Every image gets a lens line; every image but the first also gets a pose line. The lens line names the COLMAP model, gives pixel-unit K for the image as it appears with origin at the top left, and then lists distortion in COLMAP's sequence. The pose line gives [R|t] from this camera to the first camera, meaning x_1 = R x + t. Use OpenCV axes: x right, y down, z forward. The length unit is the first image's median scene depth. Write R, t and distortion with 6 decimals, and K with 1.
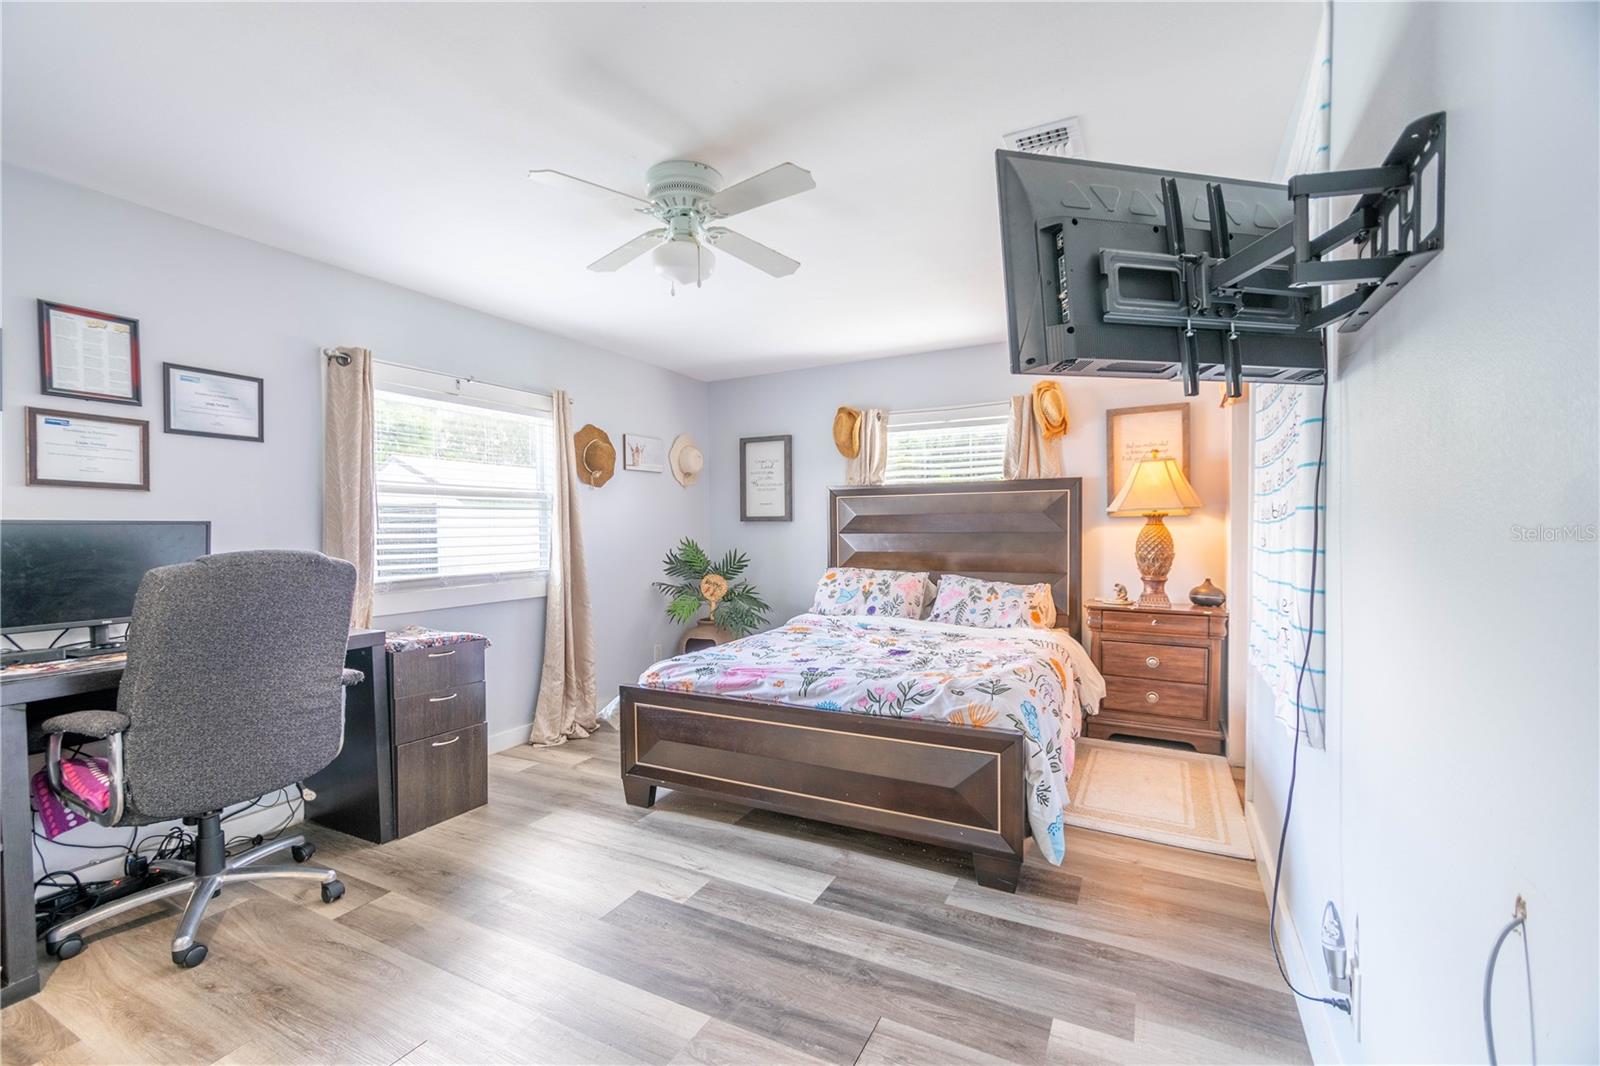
lens RADIAL K [[699.0, 0, 758.2], [0, 699.0, 538.3], [0, 0, 1]] dist [-0.016727, 0.002054]
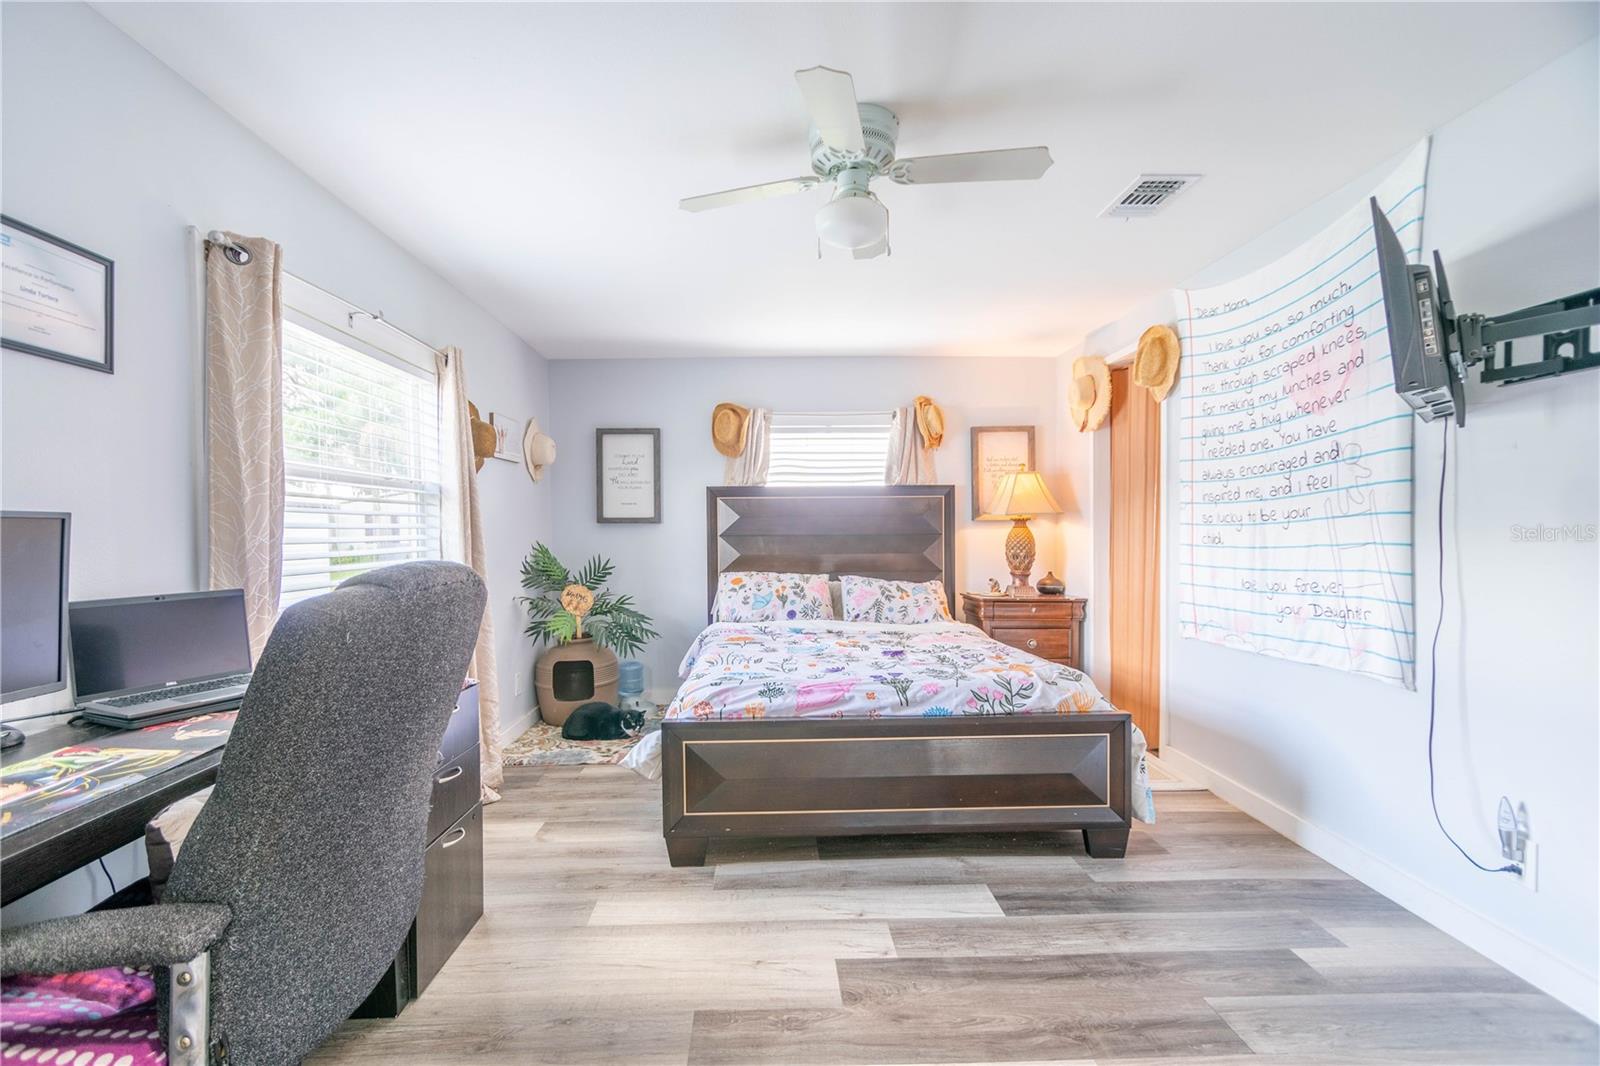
lens RADIAL K [[699.0, 0, 792.4], [0, 699.0, 540.9], [0, 0, 1]] dist [-0.016727, 0.002054]
pose [[0.866083, -0.006687, 0.499856, -0.361019], [0.008189, 0.999966, -0.000811, 0.001168], [-0.499834, 0.004795, 0.866108, 0.170322]]
